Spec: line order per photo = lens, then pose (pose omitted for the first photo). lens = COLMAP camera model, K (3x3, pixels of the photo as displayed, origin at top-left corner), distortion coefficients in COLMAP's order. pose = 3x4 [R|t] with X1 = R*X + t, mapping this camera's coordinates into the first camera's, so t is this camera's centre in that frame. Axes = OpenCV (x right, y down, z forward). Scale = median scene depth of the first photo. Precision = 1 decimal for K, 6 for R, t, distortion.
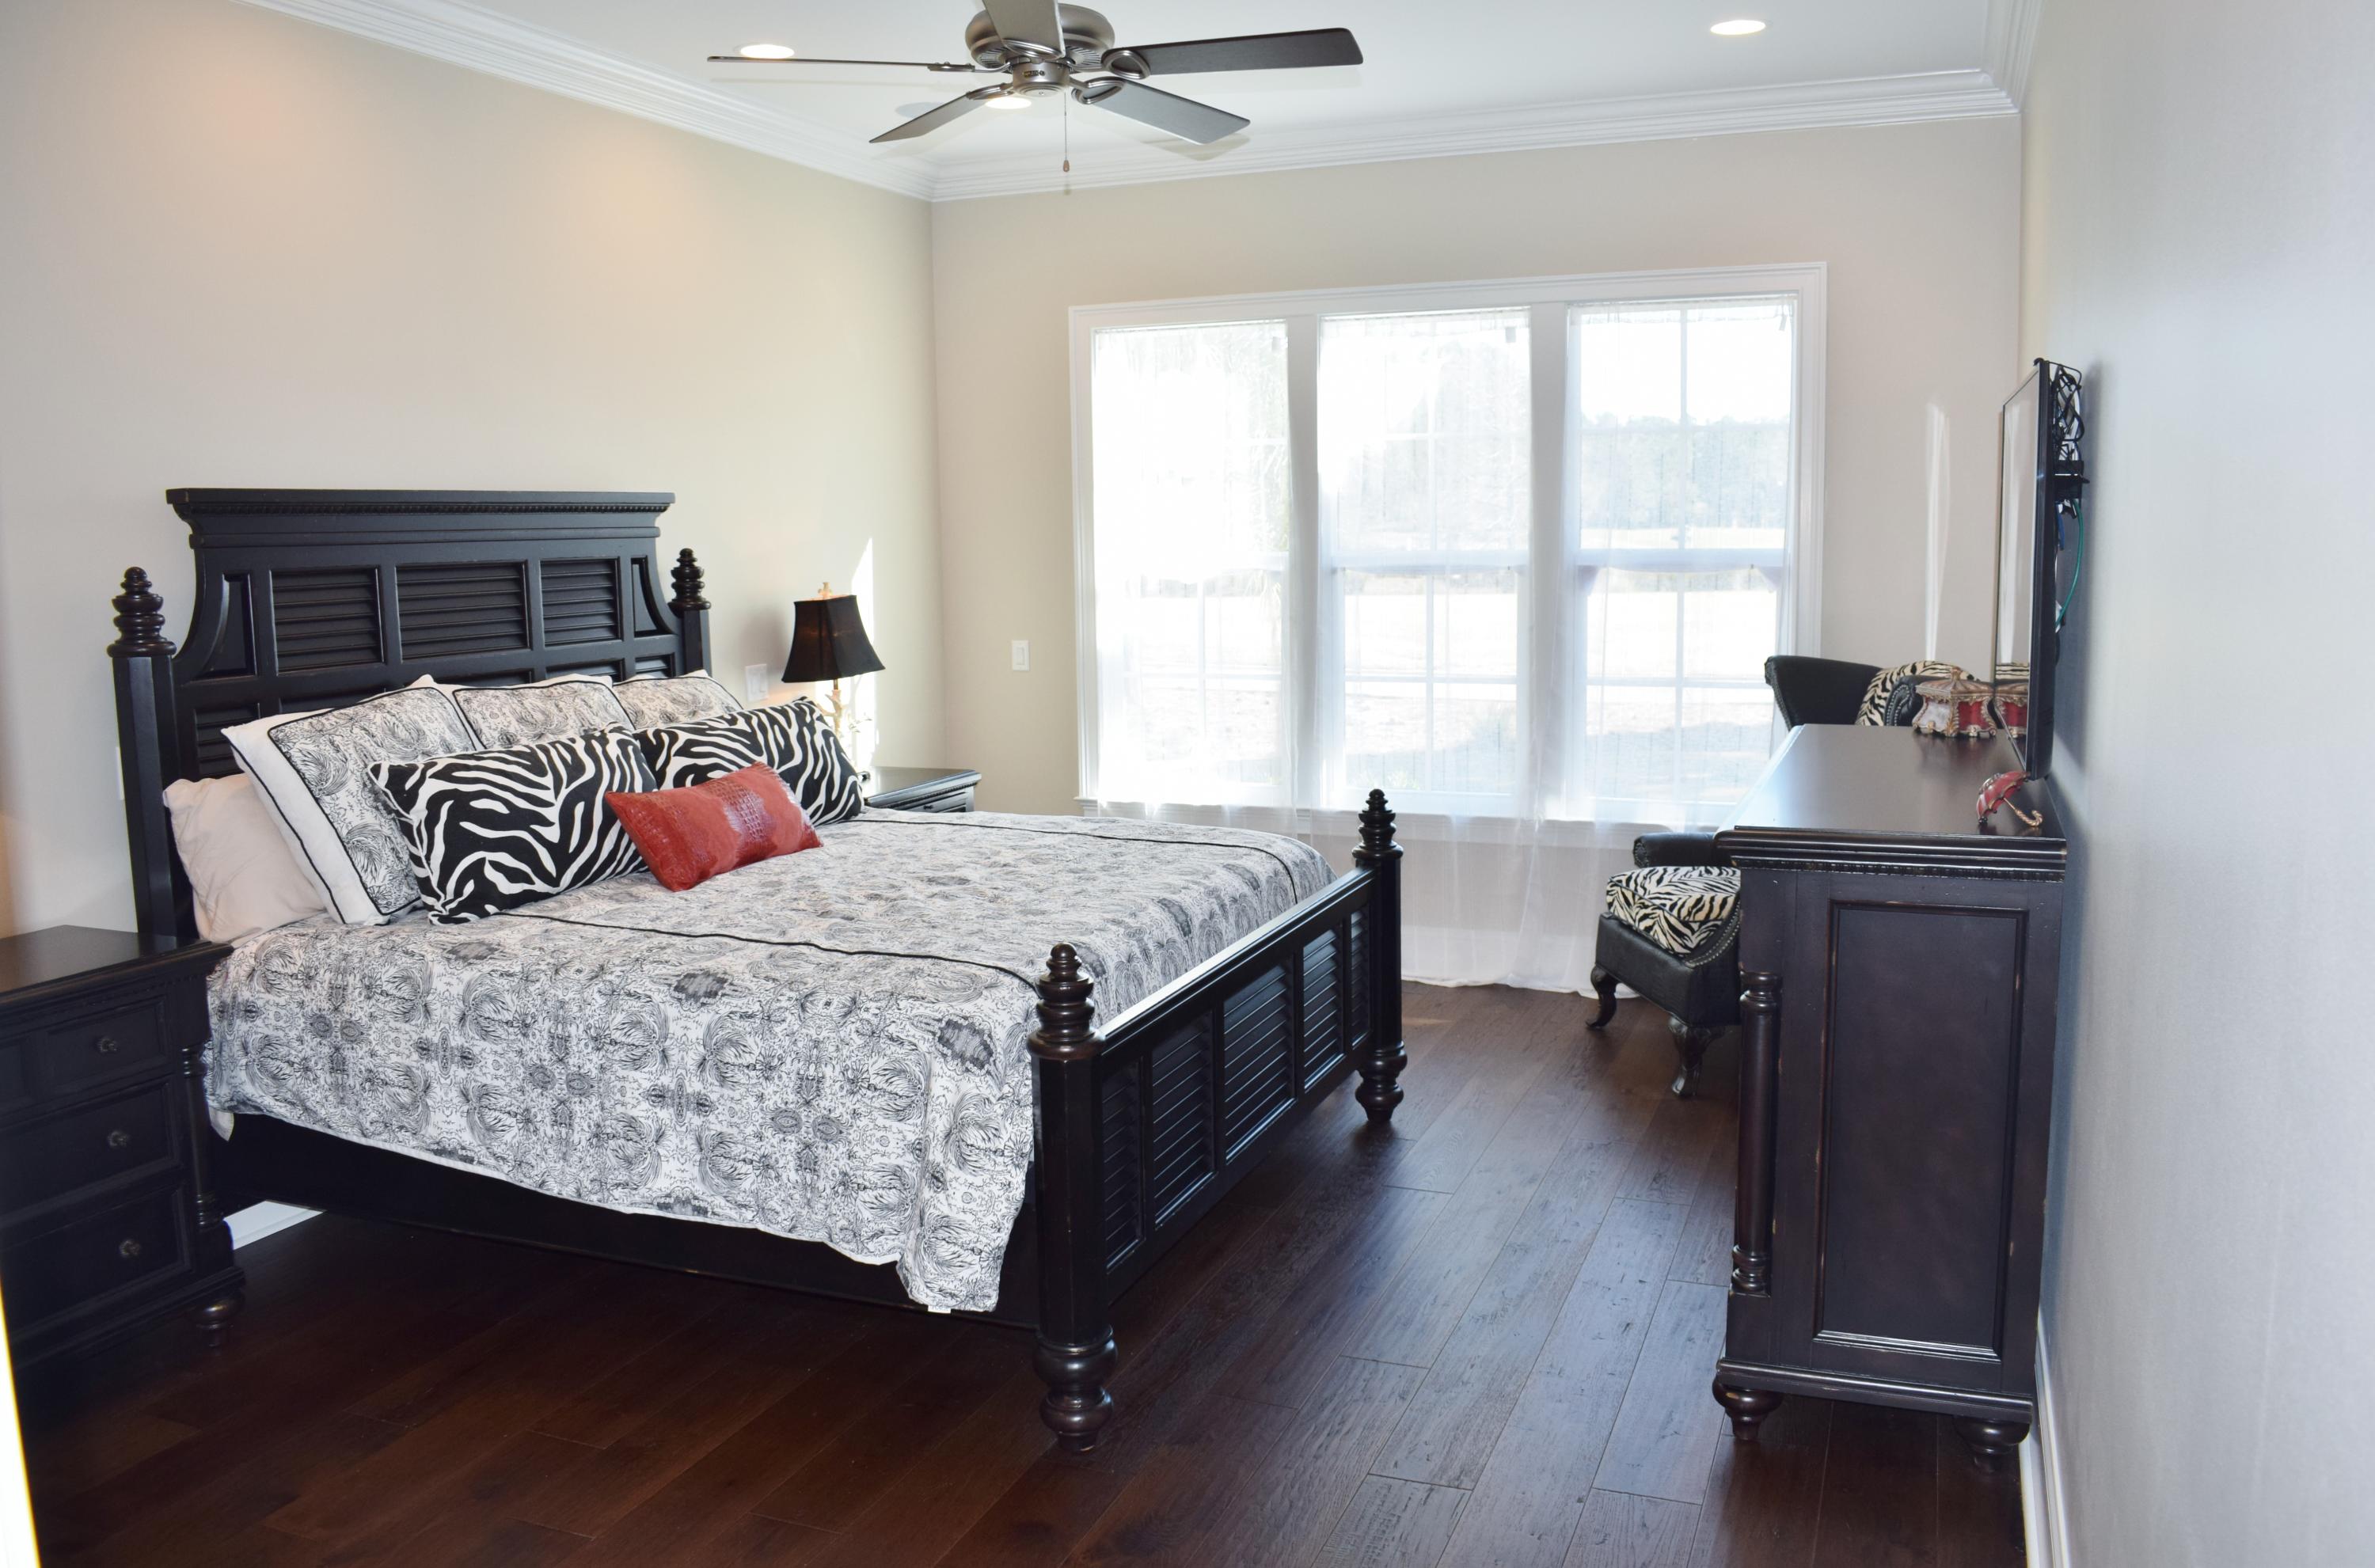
lens RADIAL K [[1841.7, 0, 1187.5], [0, 1841.7, 784.0], [0, 0, 1]] dist [-0.105544, 0.031464]
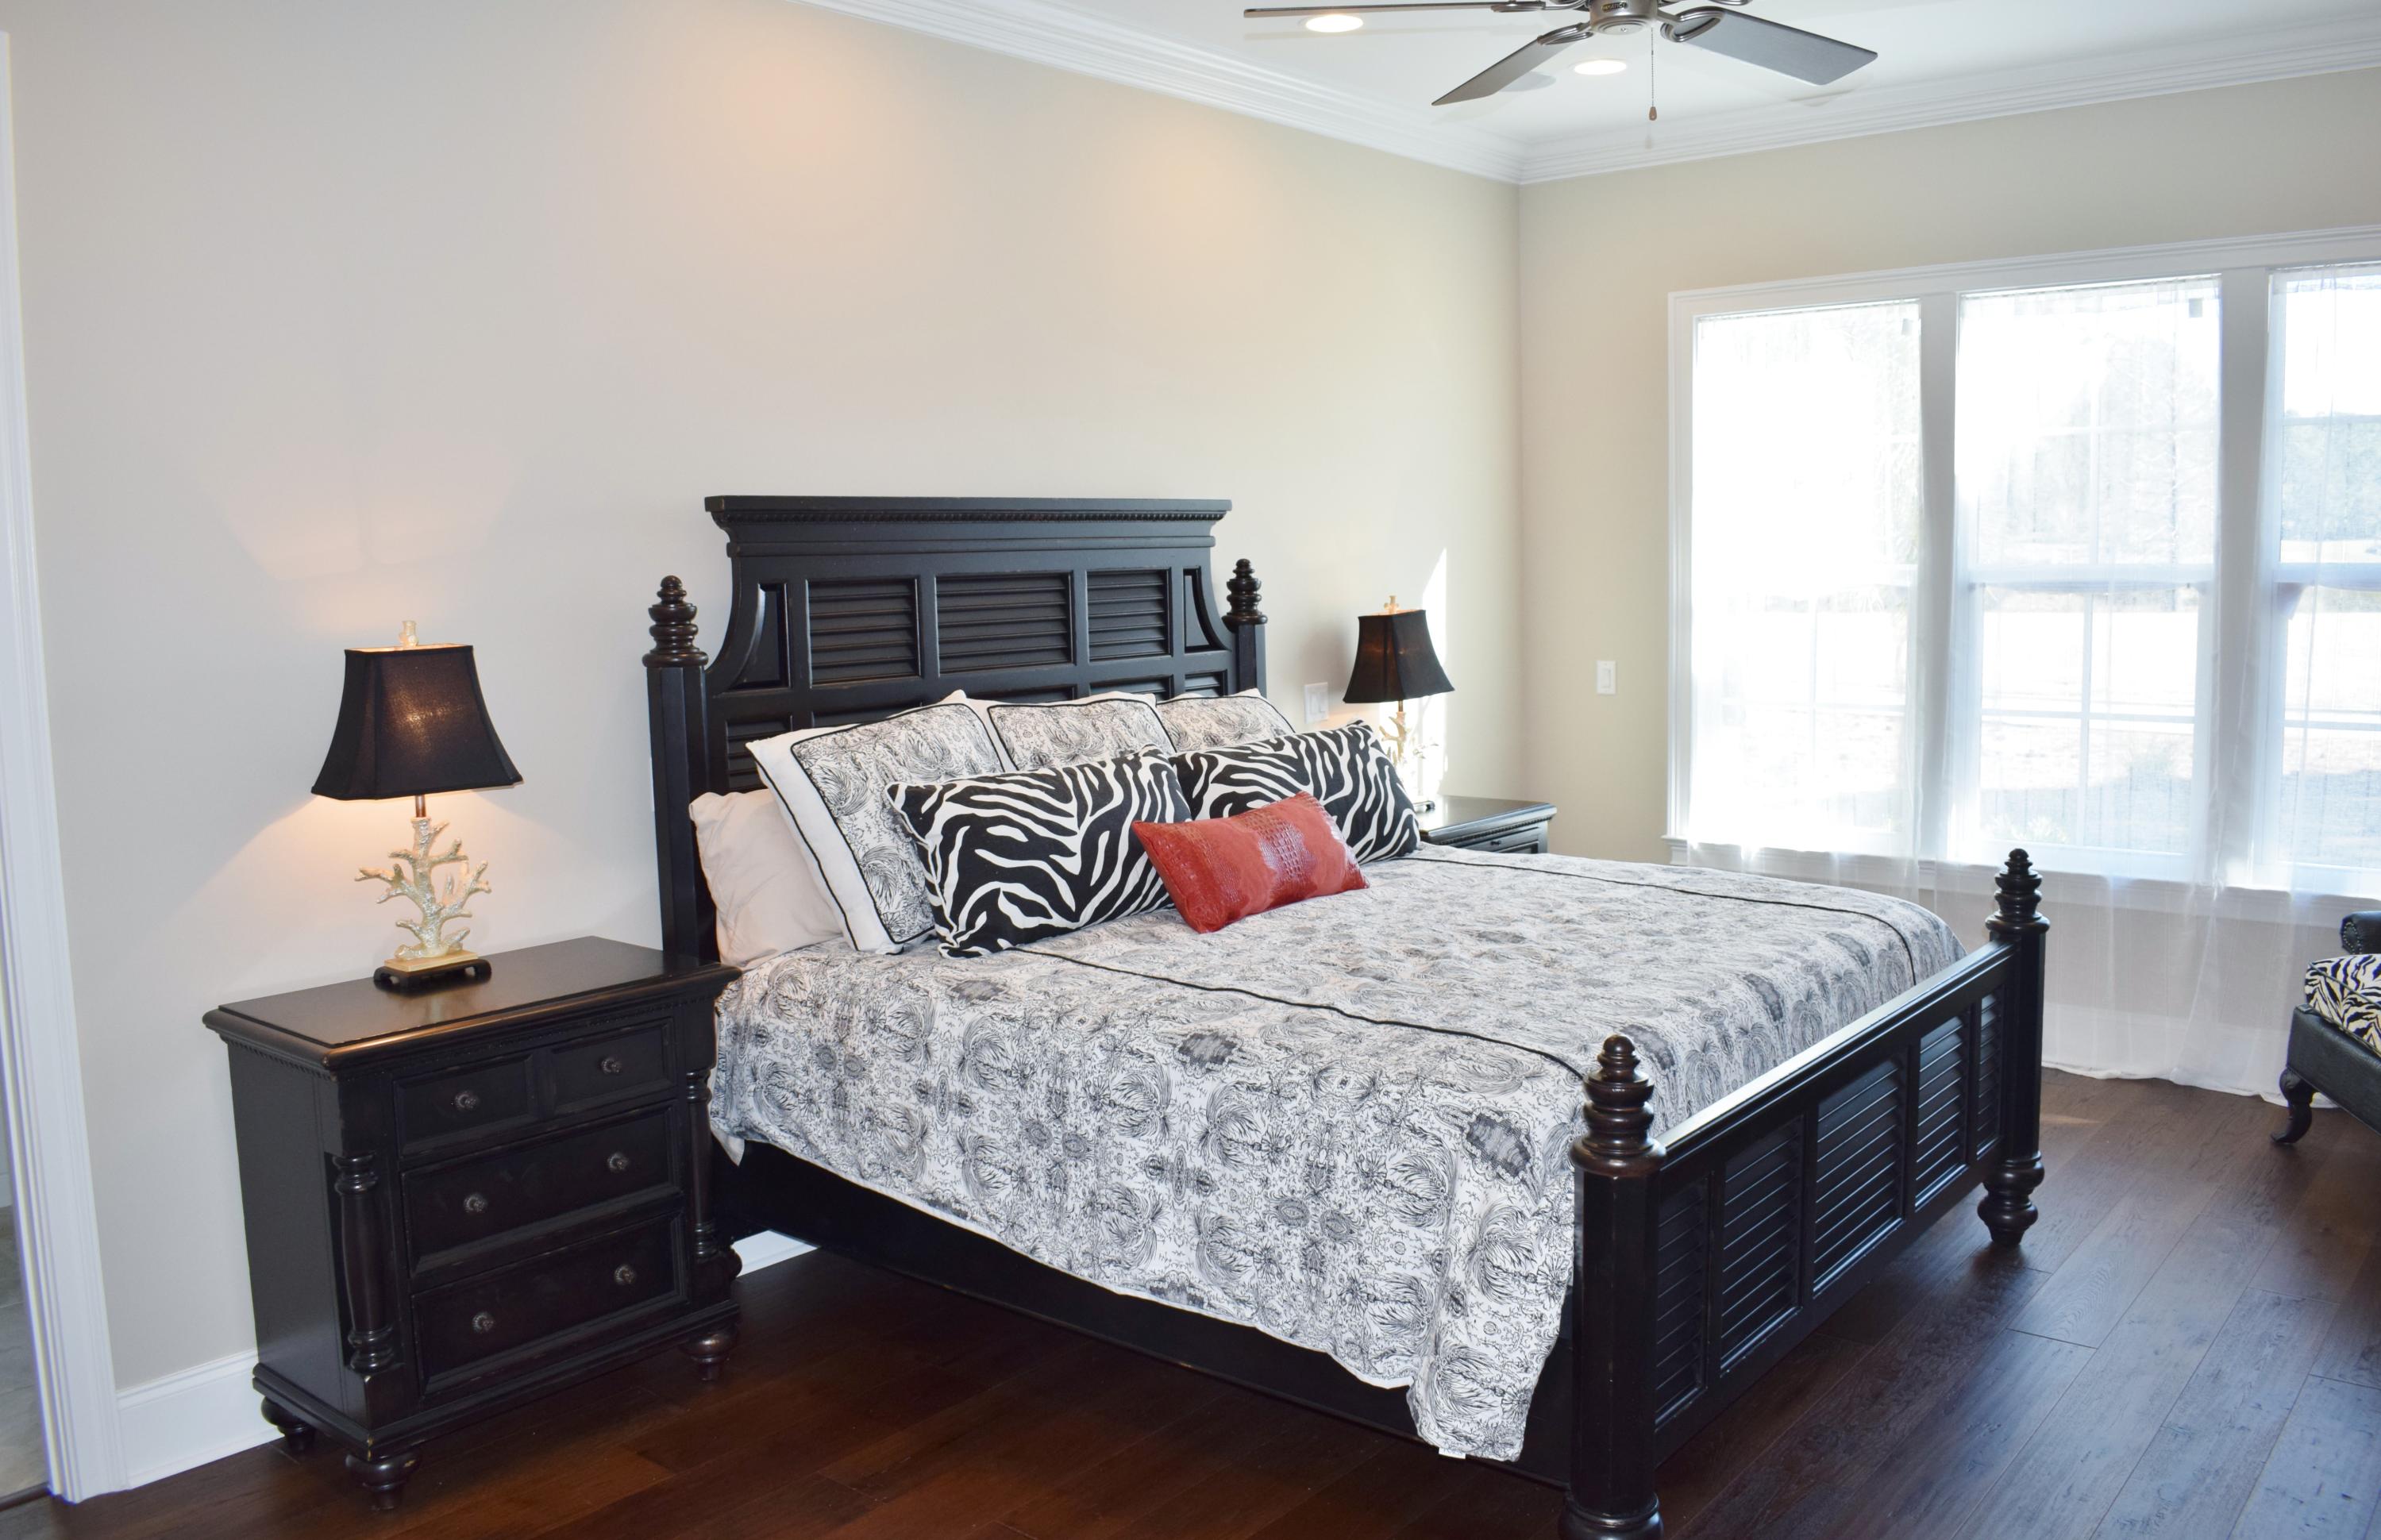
lens RADIAL K [[1896.1, 0, 1190.5], [0, 1896.1, 770.0], [0, 0, 1]] dist [-0.094506, 0.004113]
pose [[0.950832, 0.030304, -0.308221, 0.005517], [-0.035503, 0.999306, -0.011273, -0.013036], [0.307665, 0.021661, 0.951248, 0.100704]]
